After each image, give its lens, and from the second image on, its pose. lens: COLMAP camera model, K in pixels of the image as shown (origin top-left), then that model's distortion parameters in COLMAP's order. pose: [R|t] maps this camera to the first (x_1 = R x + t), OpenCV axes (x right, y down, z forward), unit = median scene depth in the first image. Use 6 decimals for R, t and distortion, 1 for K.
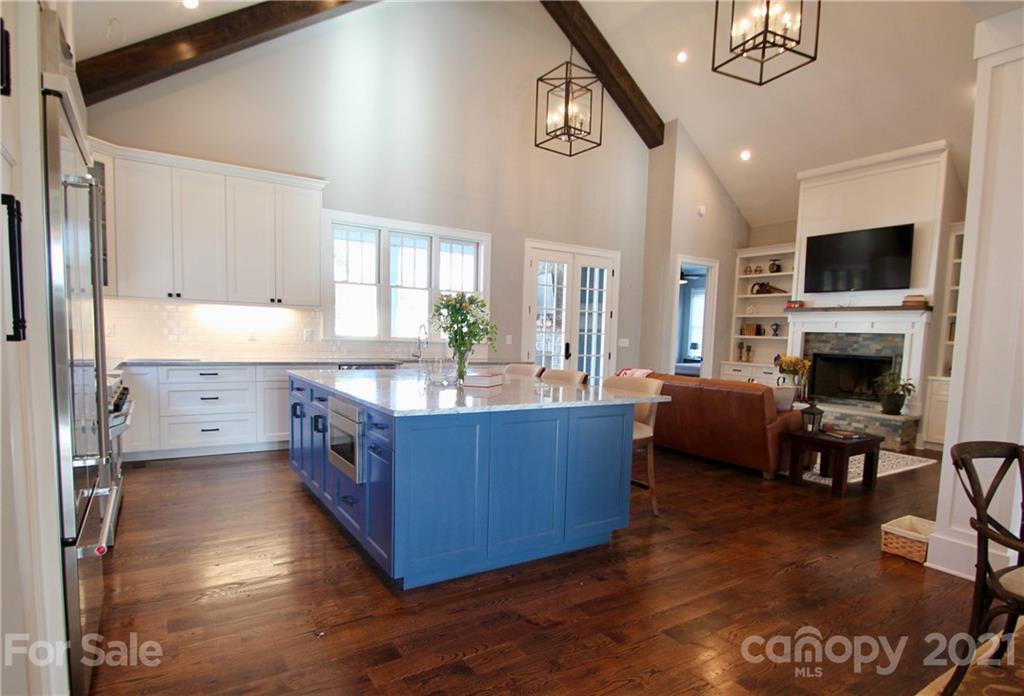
lens RADIAL K [[565.2, 0, 524.0], [0, 565.2, 385.8], [0, 0, 1]] dist [-0.002221, -0.008708]
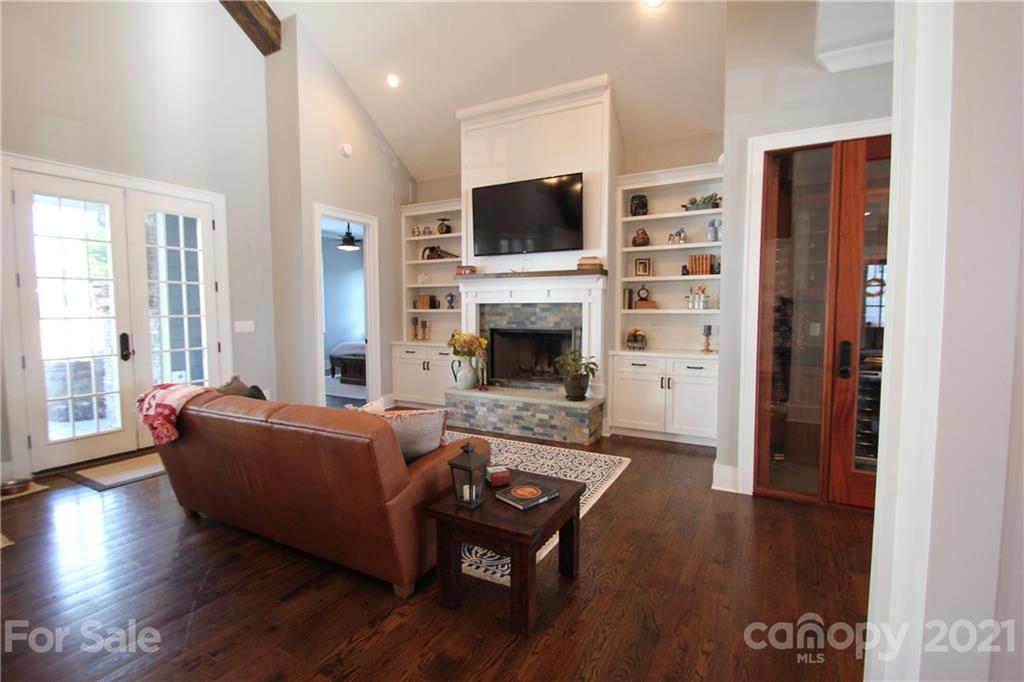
lens RADIAL K [[476.3, 0, 514.1], [0, 476.3, 335.8], [0, 0, 1]] dist [-0.002033, 0.000660]
pose [[0.882993, -0.063265, 0.465104, 0.217757], [0.074558, 0.997199, -0.005906, -0.040569], [-0.463428, 0.039892, 0.885236, 0.363525]]
